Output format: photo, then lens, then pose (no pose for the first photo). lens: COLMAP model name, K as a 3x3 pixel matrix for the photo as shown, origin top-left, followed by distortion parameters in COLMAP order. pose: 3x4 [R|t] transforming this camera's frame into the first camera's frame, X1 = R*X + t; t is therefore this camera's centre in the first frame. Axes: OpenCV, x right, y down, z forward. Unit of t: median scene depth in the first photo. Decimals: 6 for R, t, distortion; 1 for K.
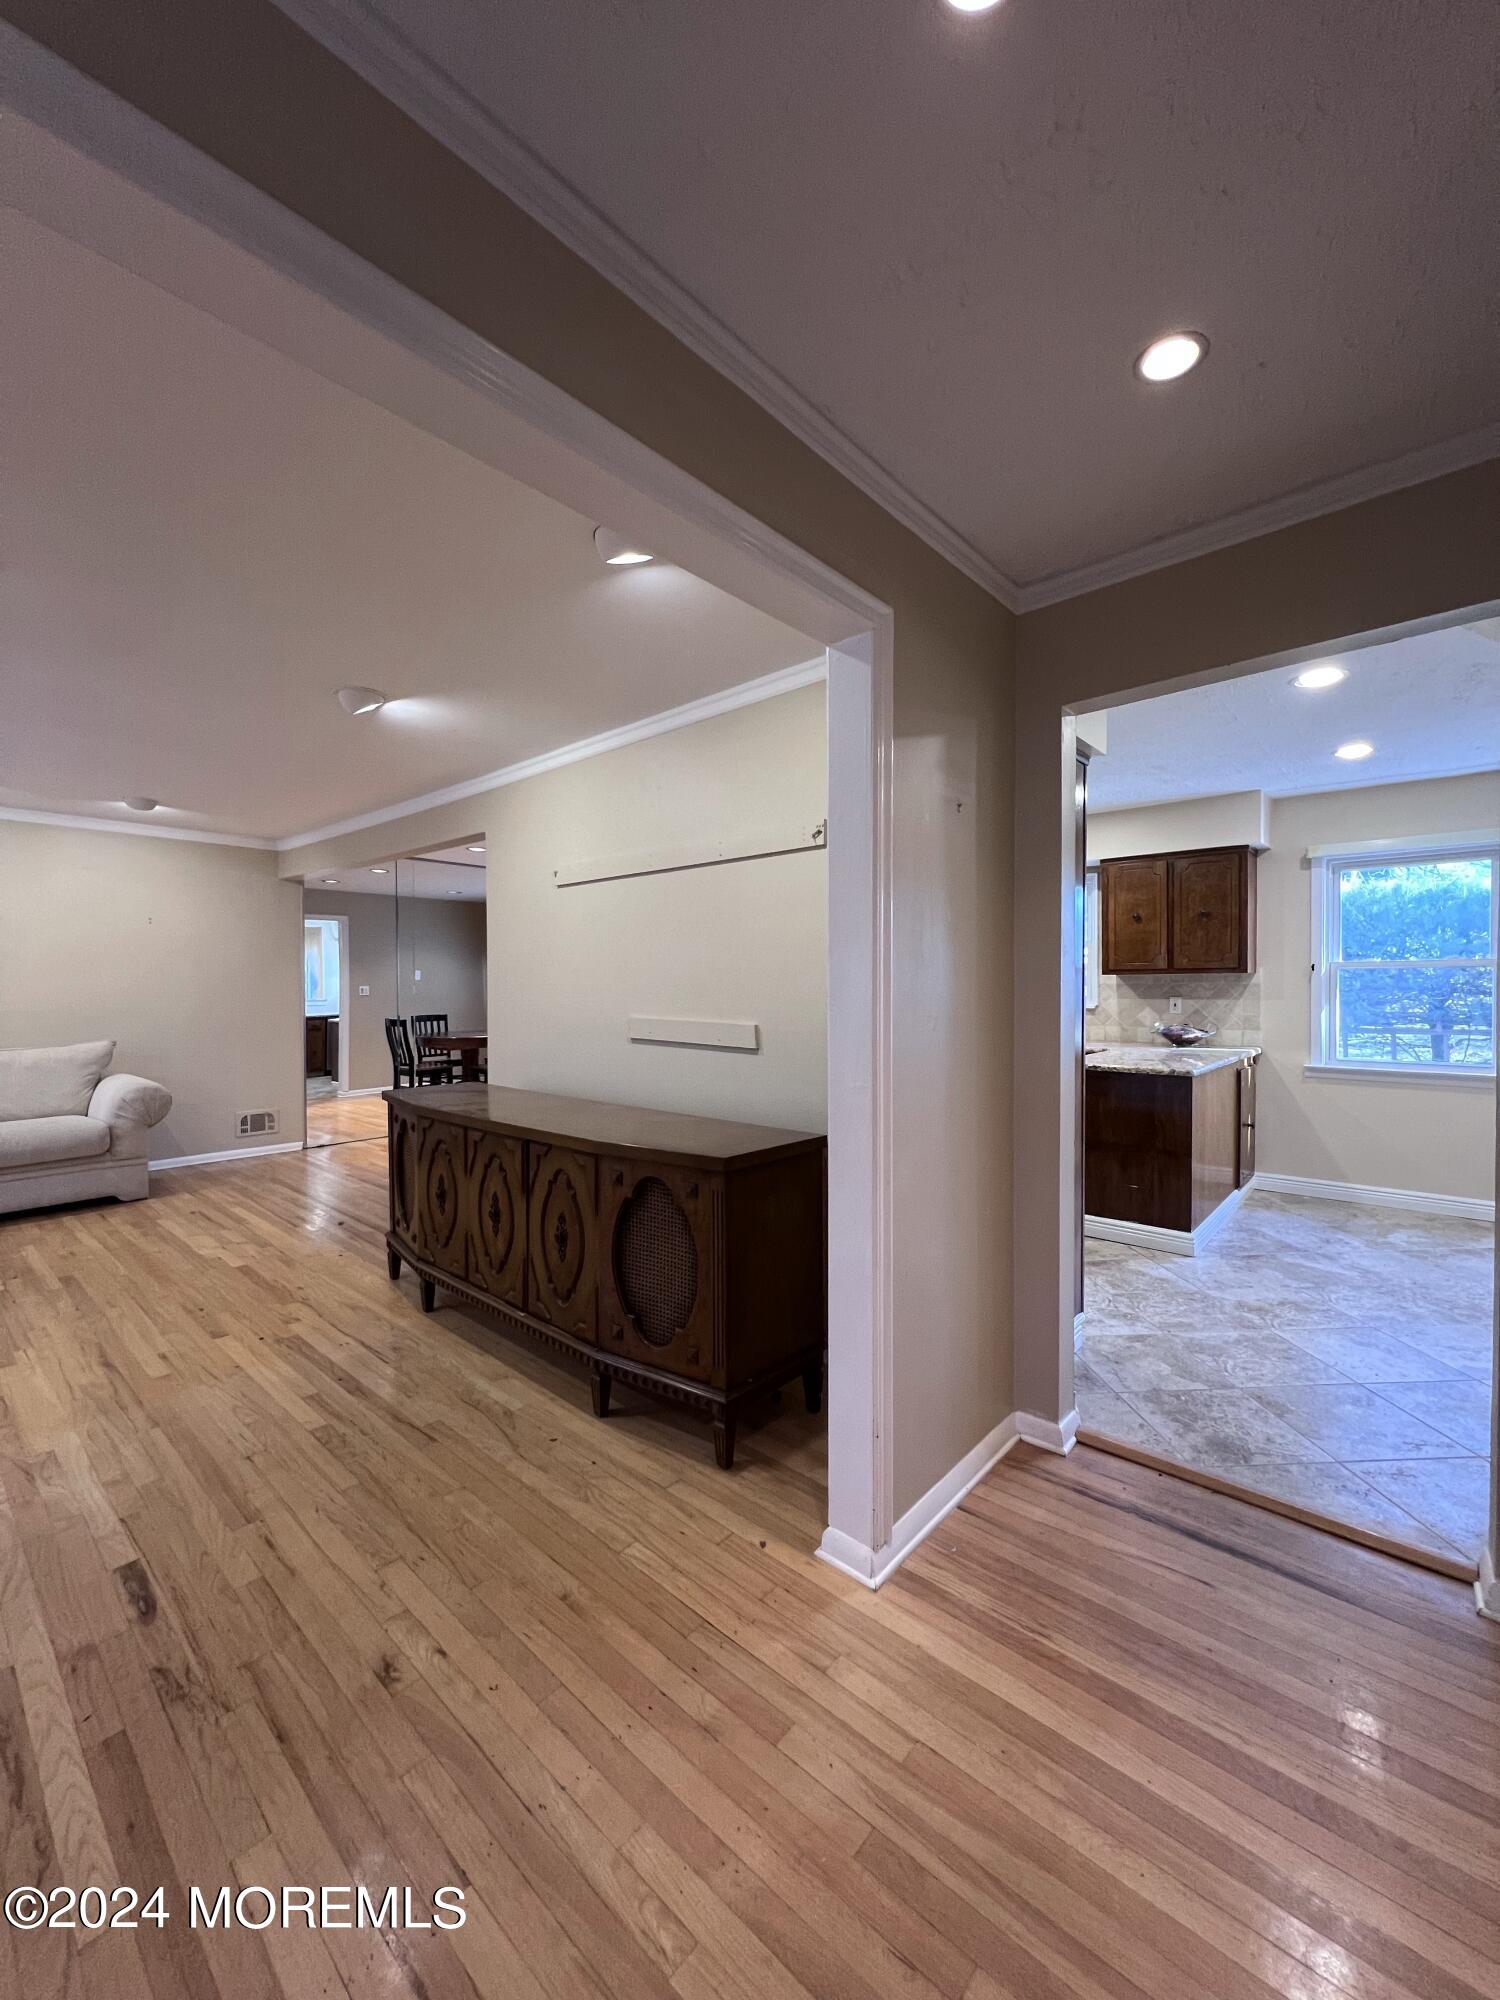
lens RADIAL K [[796.7, 0, 748.5], [0, 796.7, 998.5], [0, 0, 1]] dist [-0.001833, 0.000296]
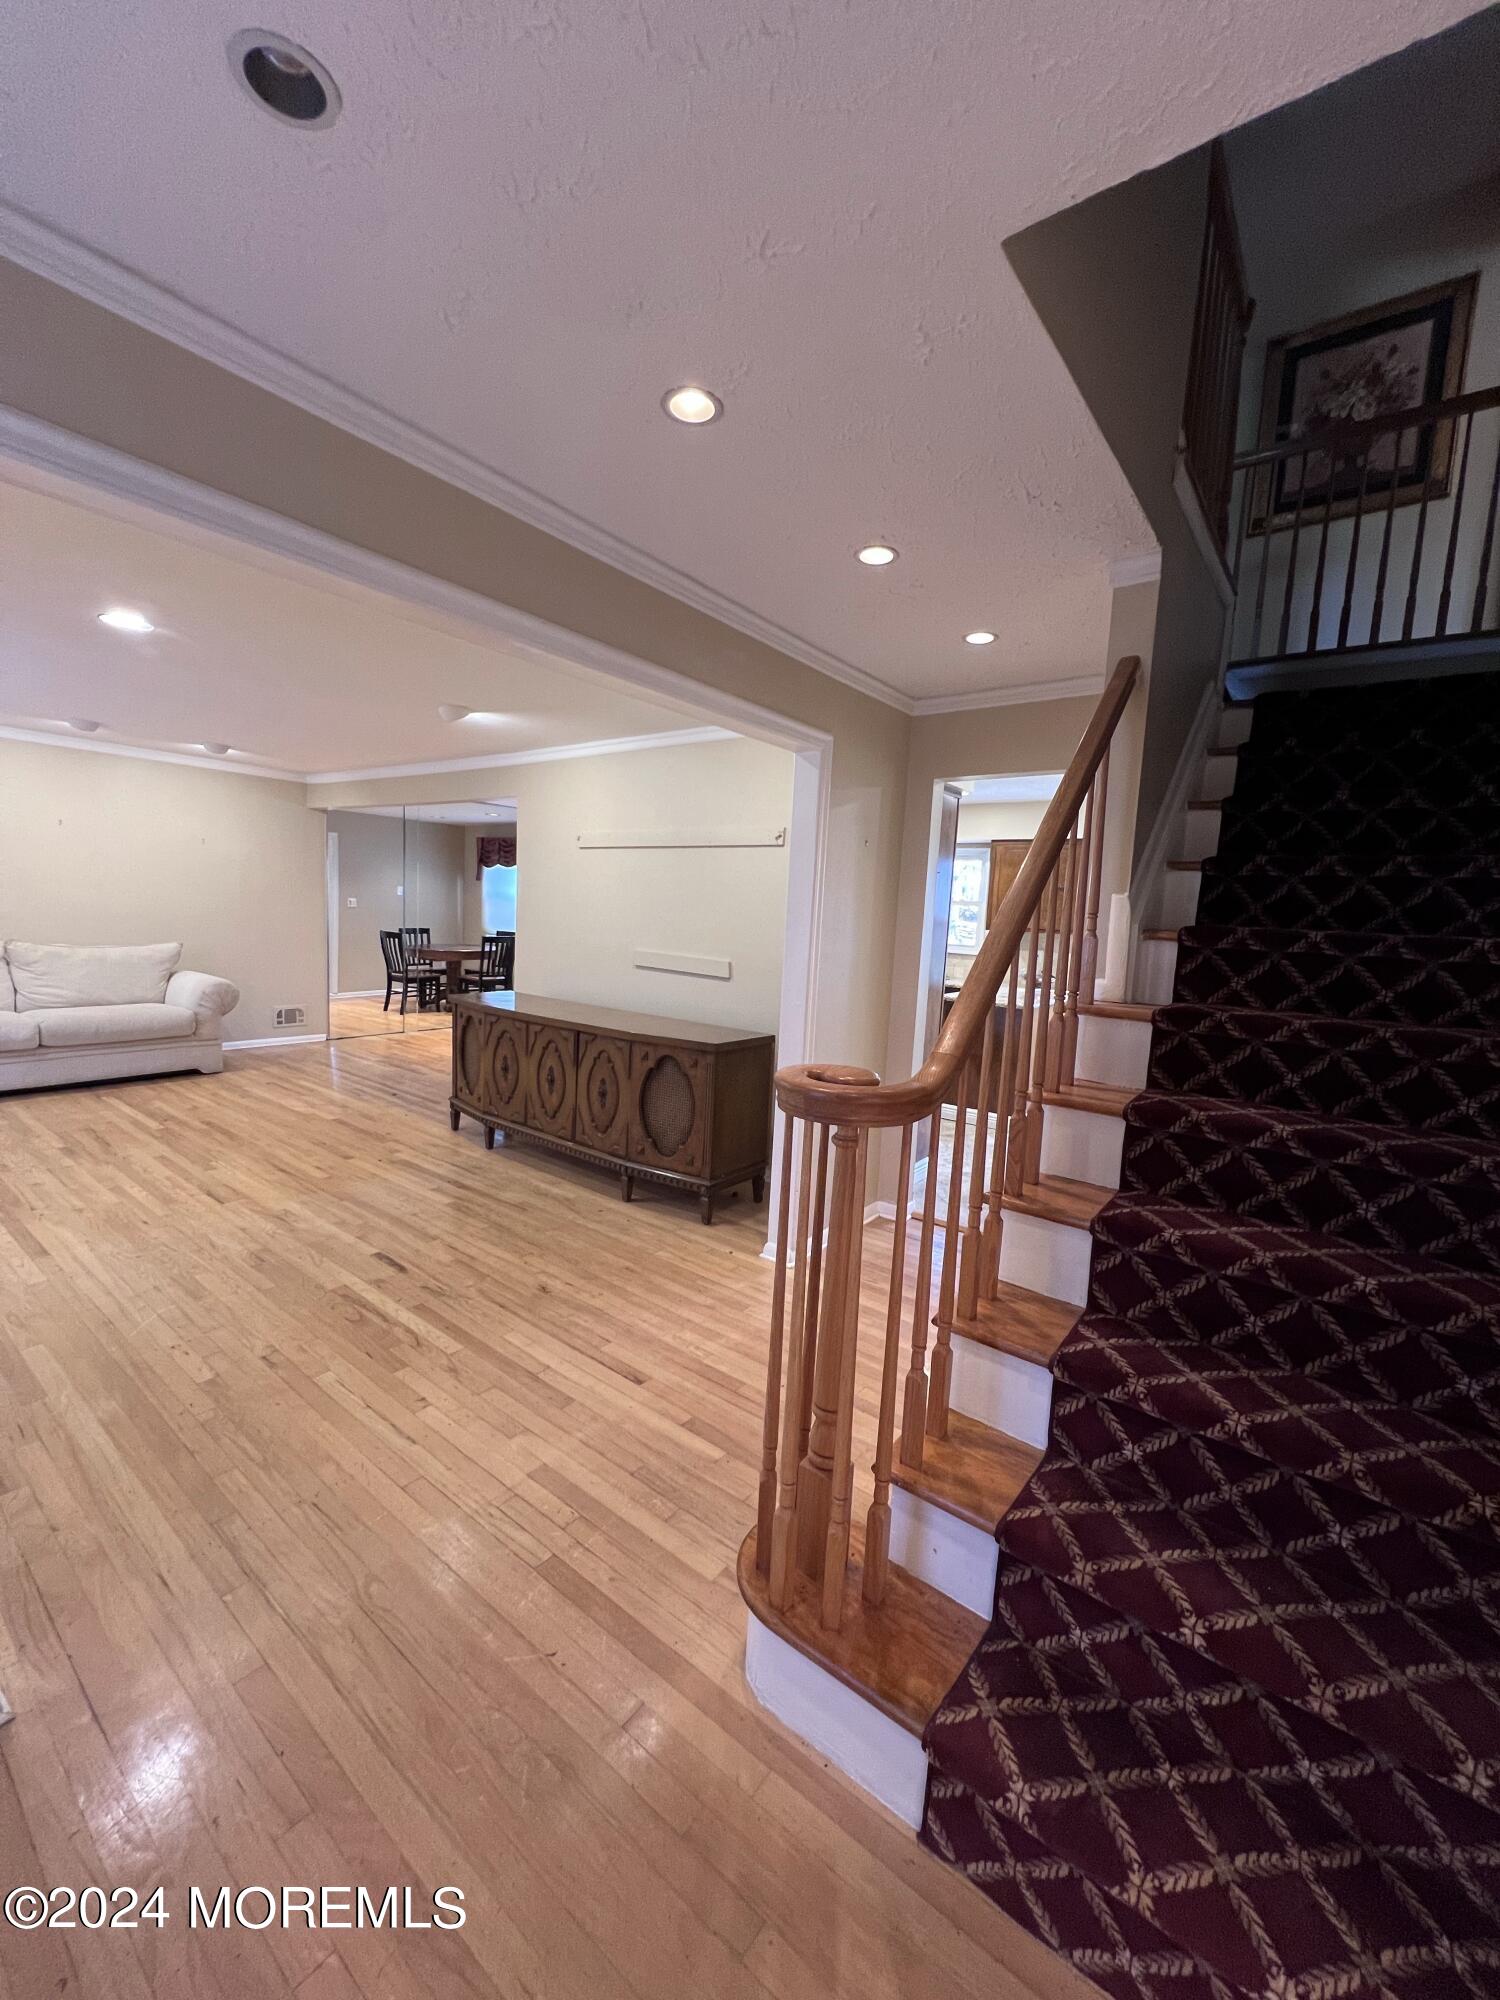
lens RADIAL K [[798.0, 0, 745.5], [0, 798.0, 997.7], [0, 0, 1]] dist [-0.000934, 0.000635]
pose [[0.995915, 0.044189, 0.078750, -0.074258], [-0.051737, 0.993984, 0.096535, -0.044439], [-0.074011, -0.100215, 0.992209, -0.472463]]
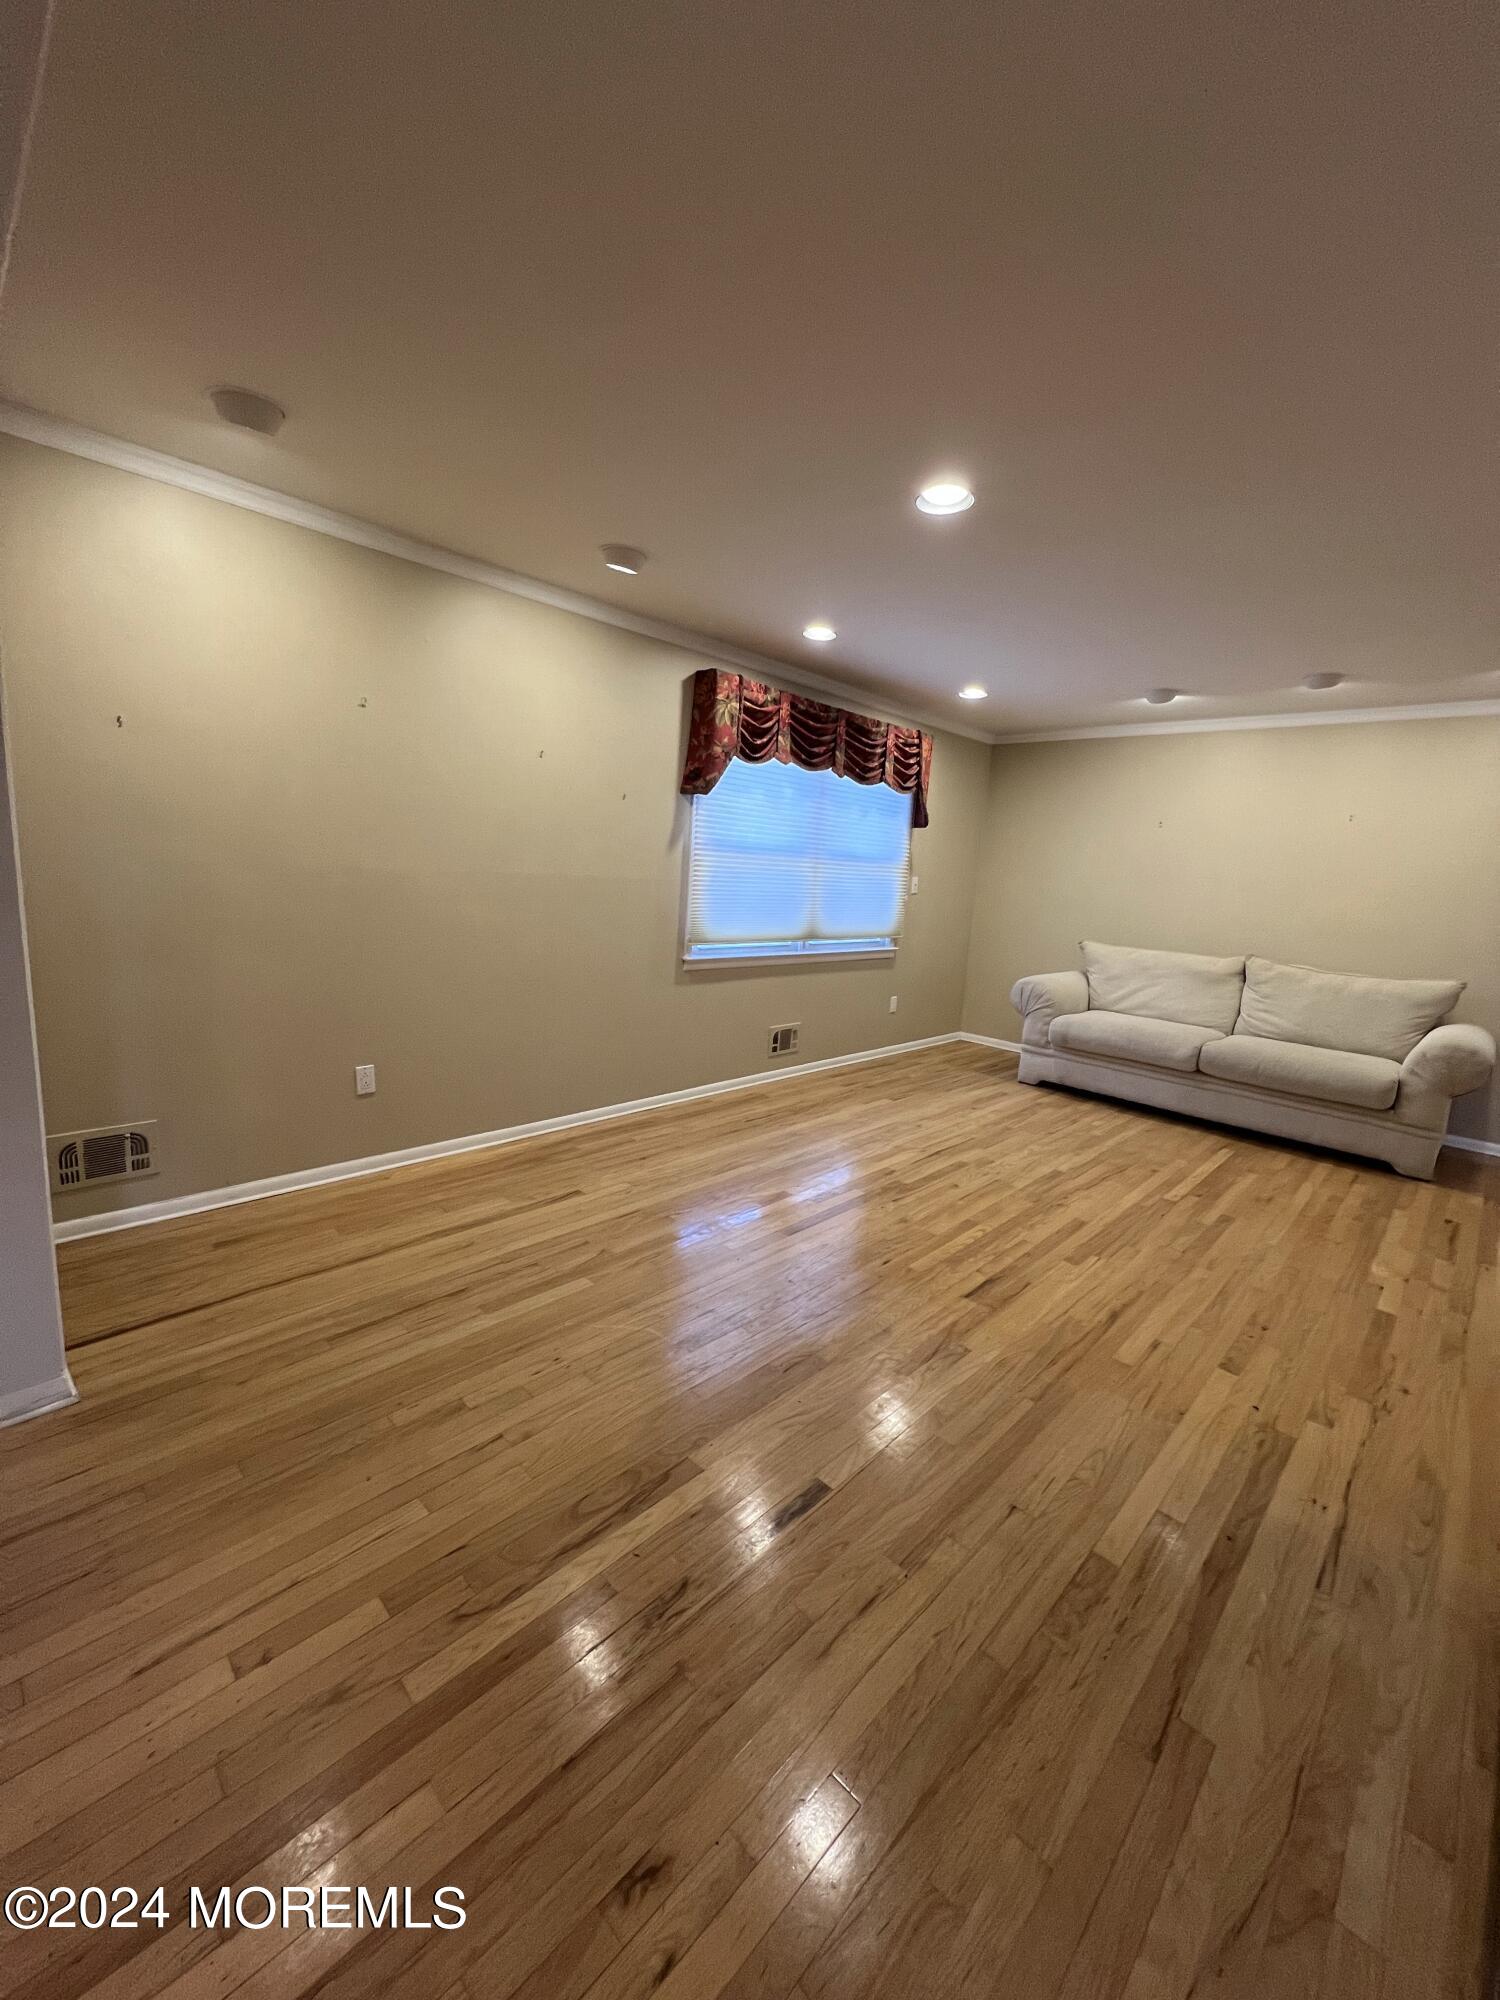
lens RADIAL K [[794.5, 0, 740.4], [0, 794.5, 1000.6], [0, 0, 1]] dist [-0.000091, 0.000360]
pose [[-0.045958, 0.170796, -0.984234, 0.052153], [-0.076536, 0.981777, 0.173944, -0.022327], [0.996007, 0.083323, -0.032049, 0.533438]]
